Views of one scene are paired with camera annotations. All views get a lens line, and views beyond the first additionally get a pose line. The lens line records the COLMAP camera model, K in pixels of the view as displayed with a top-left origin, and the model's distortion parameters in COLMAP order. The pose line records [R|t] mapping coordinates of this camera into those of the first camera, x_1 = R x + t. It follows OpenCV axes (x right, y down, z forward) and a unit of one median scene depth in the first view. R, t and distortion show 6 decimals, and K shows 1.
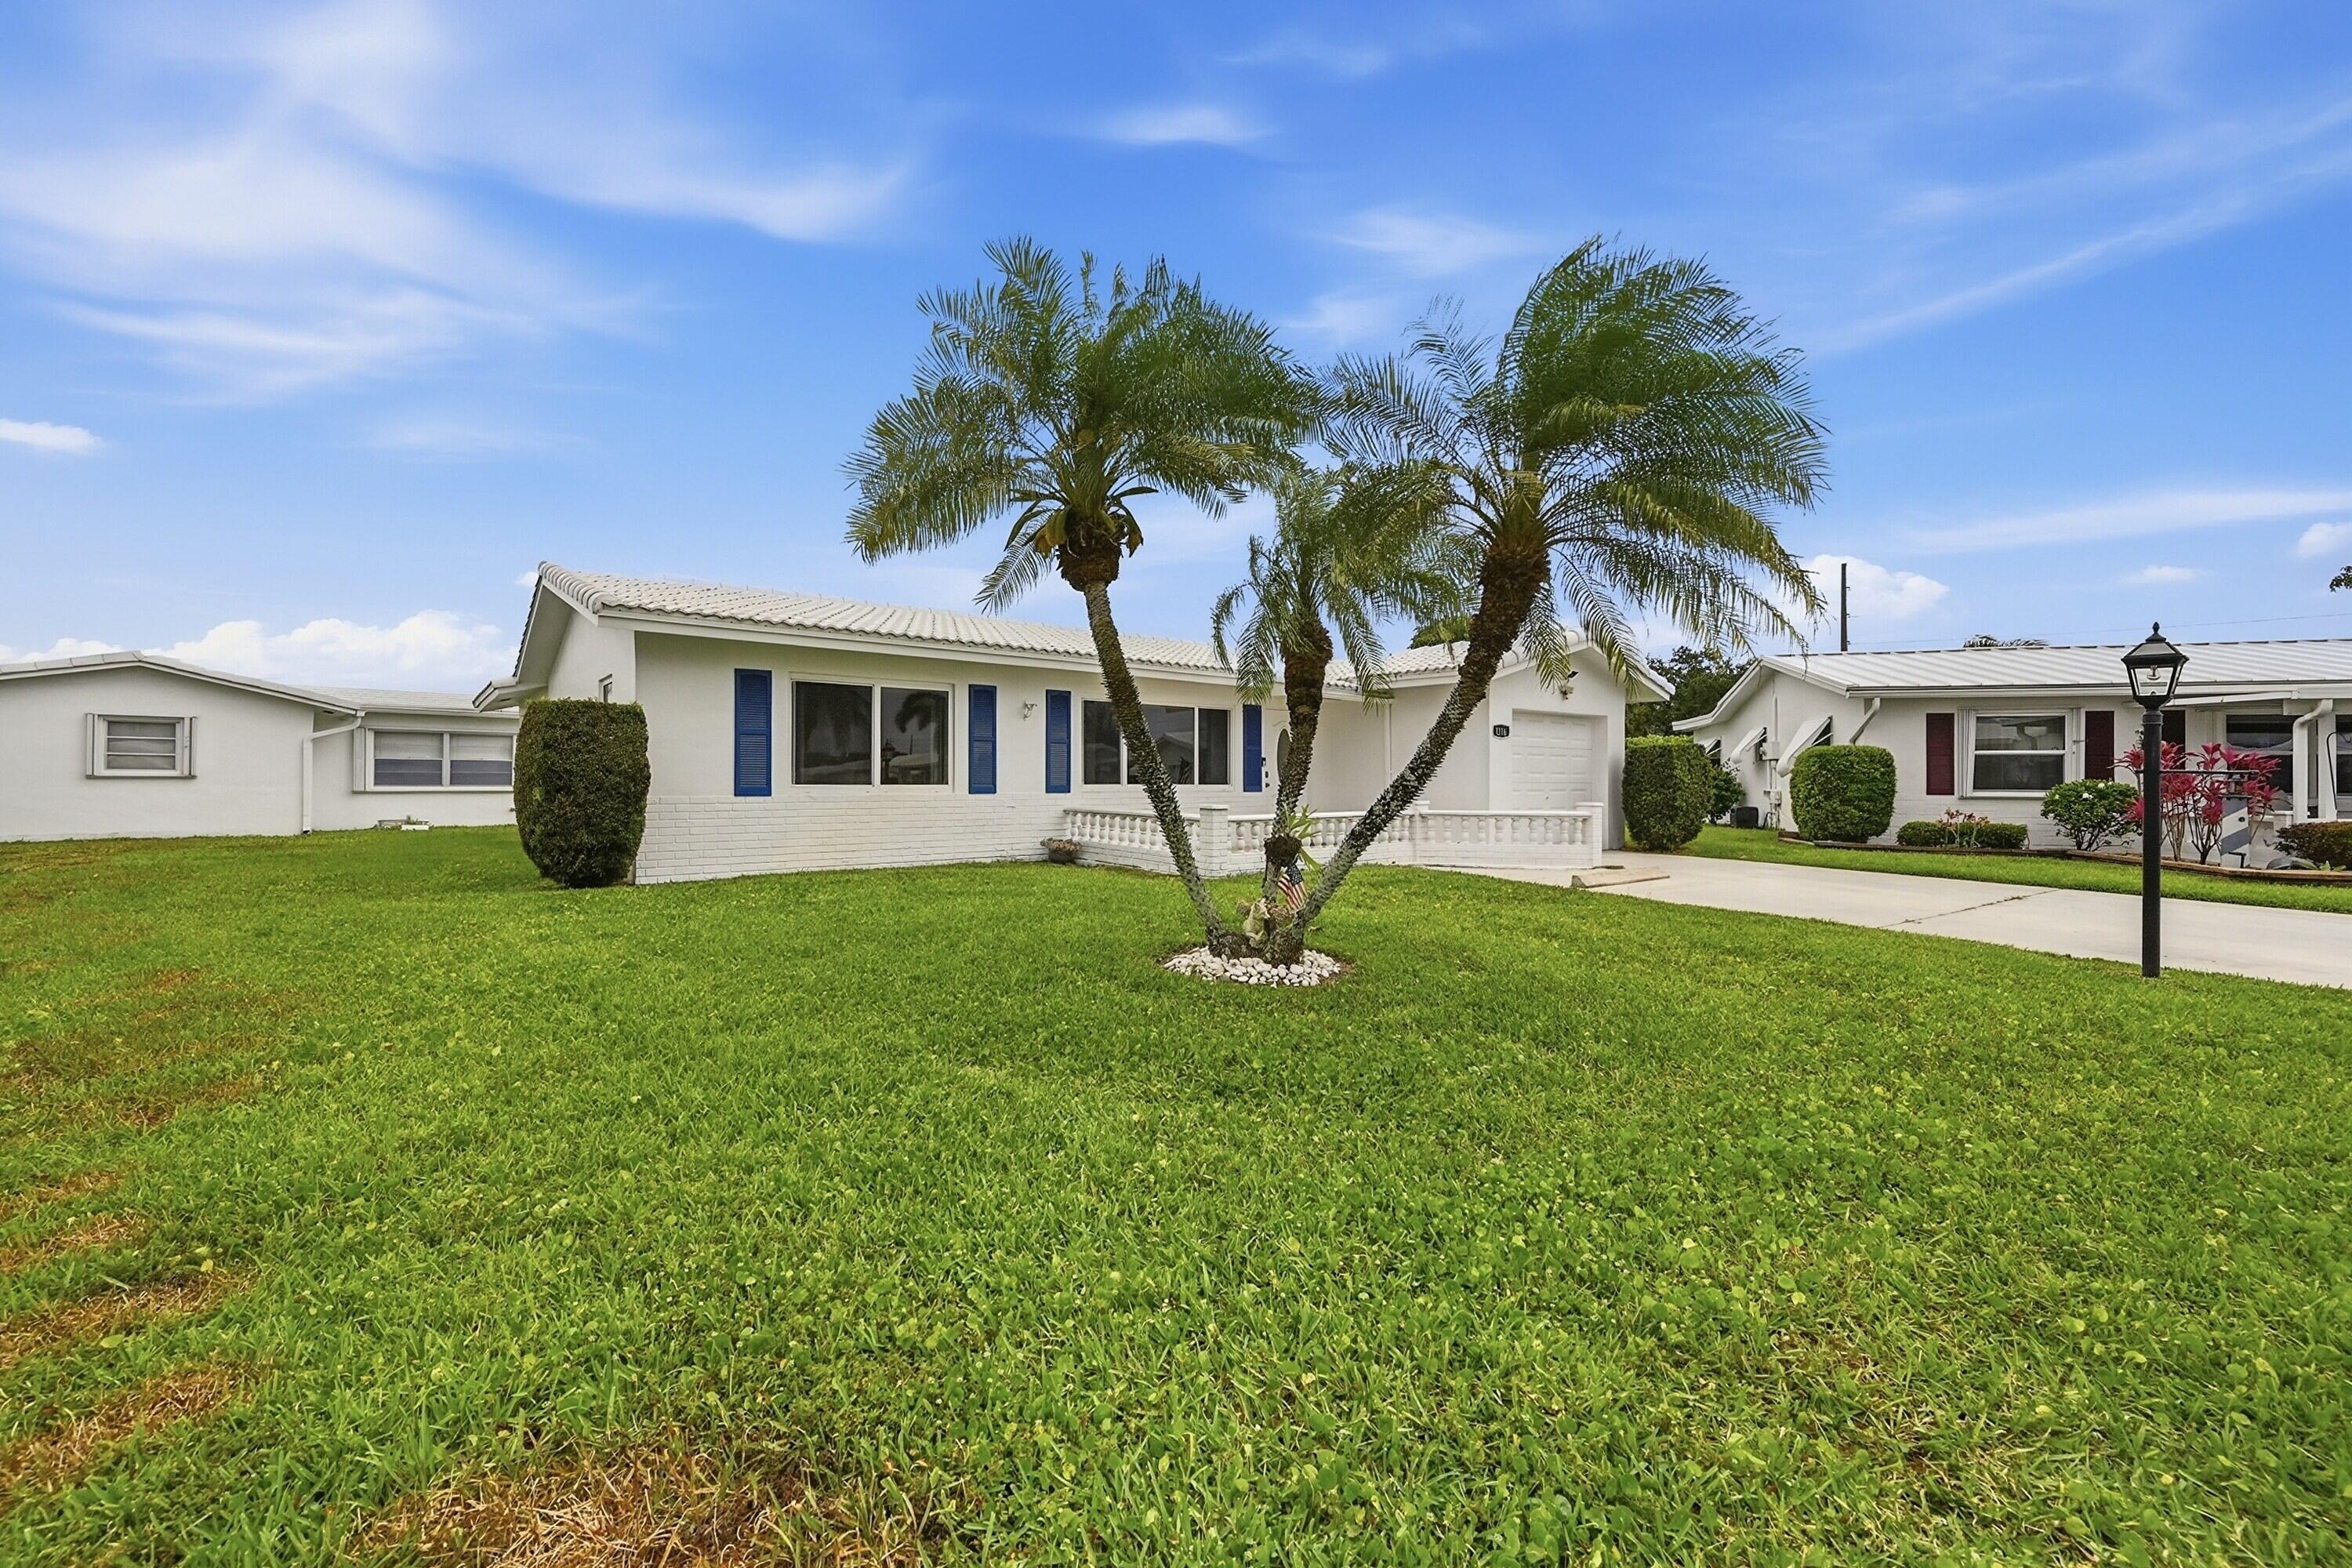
lens RADIAL K [[938.6, 0, 1170.3], [0, 938.6, 778.0], [0, 0, 1]] dist [-0.000920, 0.000088]
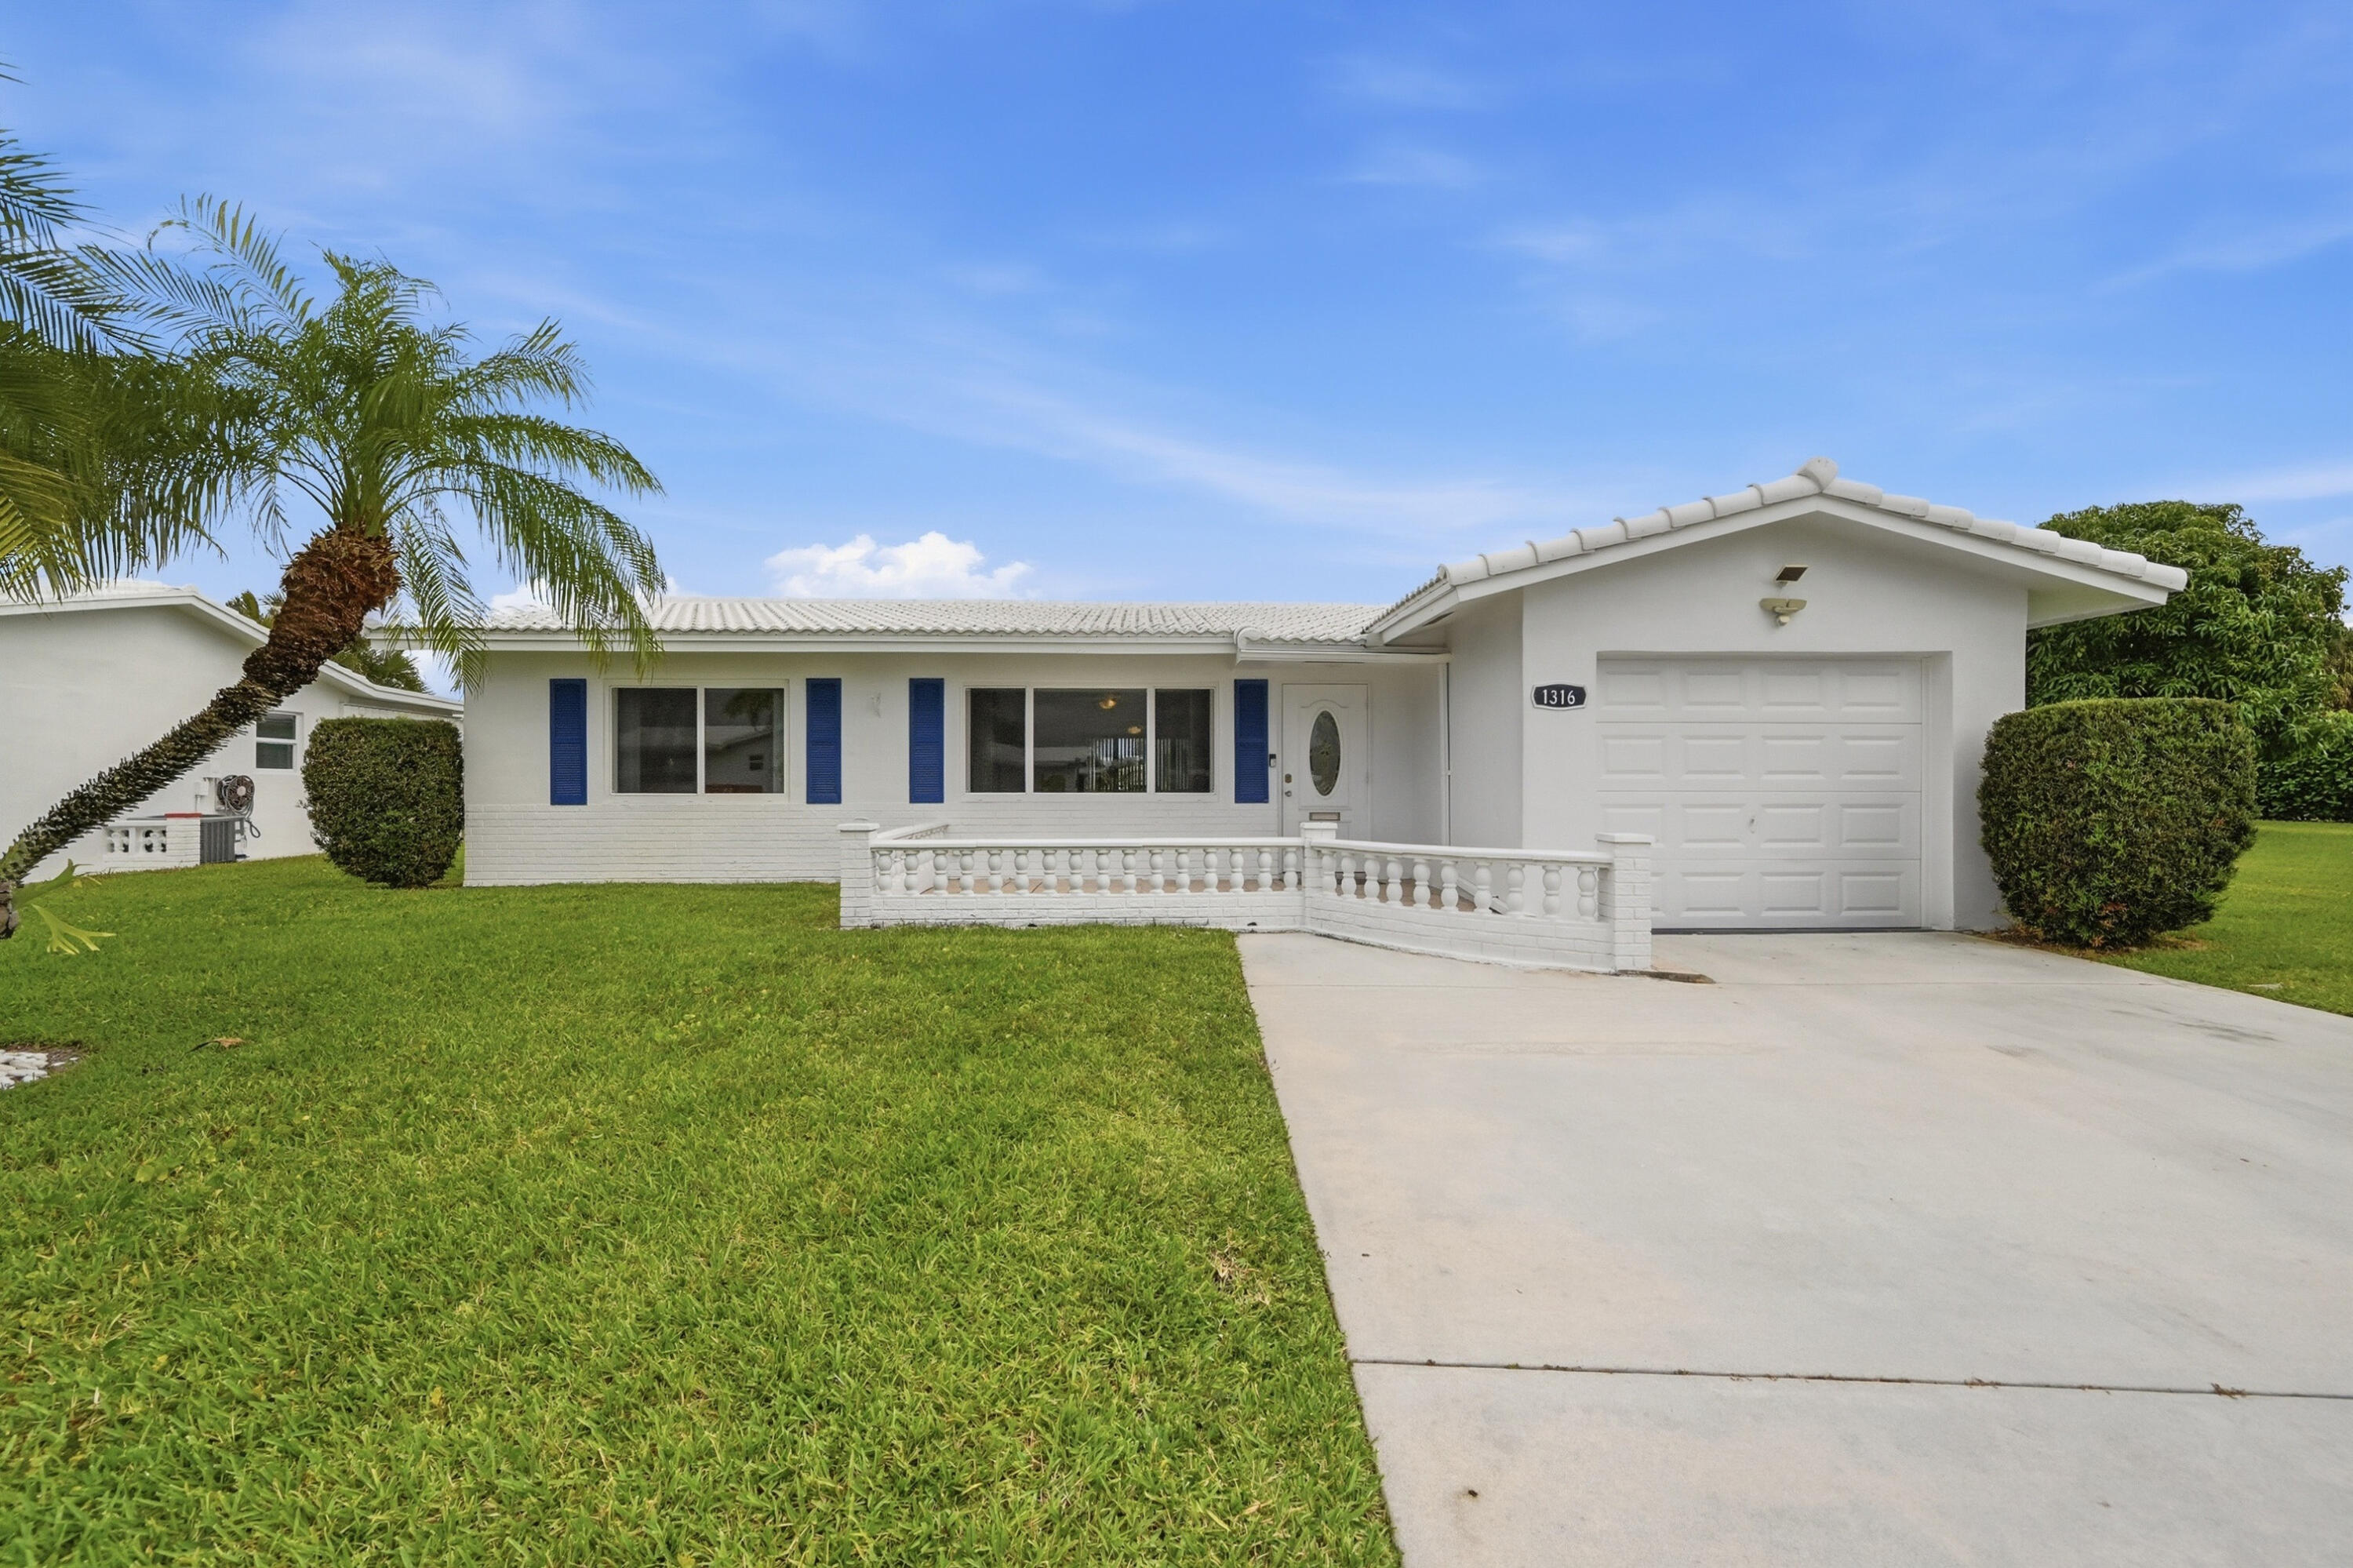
lens RADIAL K [[939.1, 0, 1170.8], [0, 939.1, 778.0], [0, 0, 1]] dist [-0.000920, 0.000088]
pose [[0.799892, -0.006976, -0.600103, 0.569596], [0.004521, 0.999974, -0.005598, -0.000855], [0.600127, 0.001765, 0.799903, 0.496604]]
